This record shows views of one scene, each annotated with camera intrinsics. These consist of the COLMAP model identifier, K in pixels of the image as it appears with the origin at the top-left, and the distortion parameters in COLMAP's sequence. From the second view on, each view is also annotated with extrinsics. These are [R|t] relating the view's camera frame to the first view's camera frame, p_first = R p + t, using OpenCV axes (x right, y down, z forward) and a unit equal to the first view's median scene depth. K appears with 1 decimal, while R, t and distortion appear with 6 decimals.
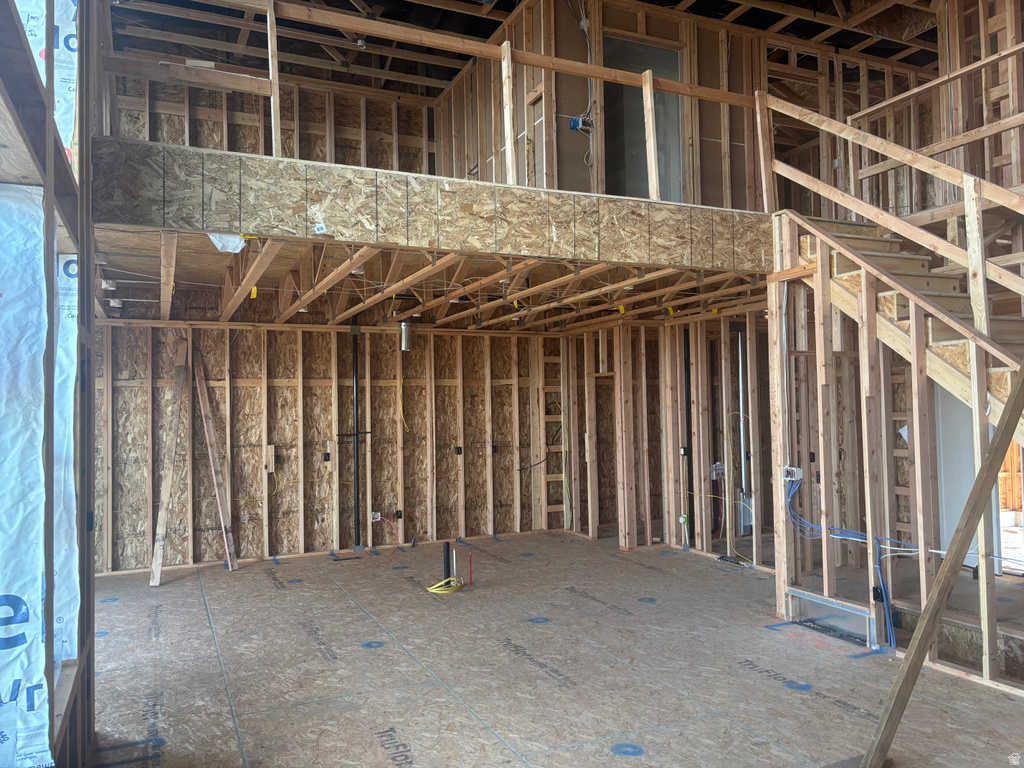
lens RADIAL K [[767.4, 0, 512.0], [0, 767.4, 384.0], [0, 0, 1]] dist [0.080793, -0.166995]
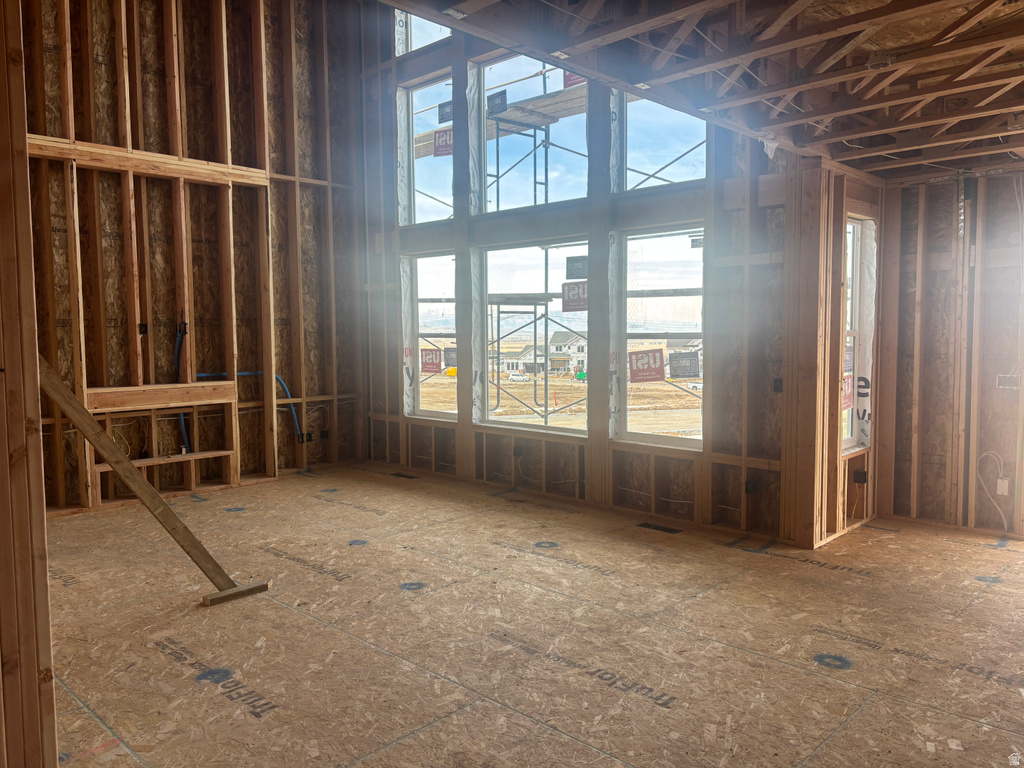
lens RADIAL K [[767.4, 0, 512.0], [0, 767.4, 384.0], [0, 0, 1]] dist [0.080793, -0.166995]
pose [[-0.927873, 0.055924, -0.368679, 0.363511], [0.039654, 0.997882, 0.051567, 0.072528], [0.370782, 0.033228, -0.928125, 1.818914]]
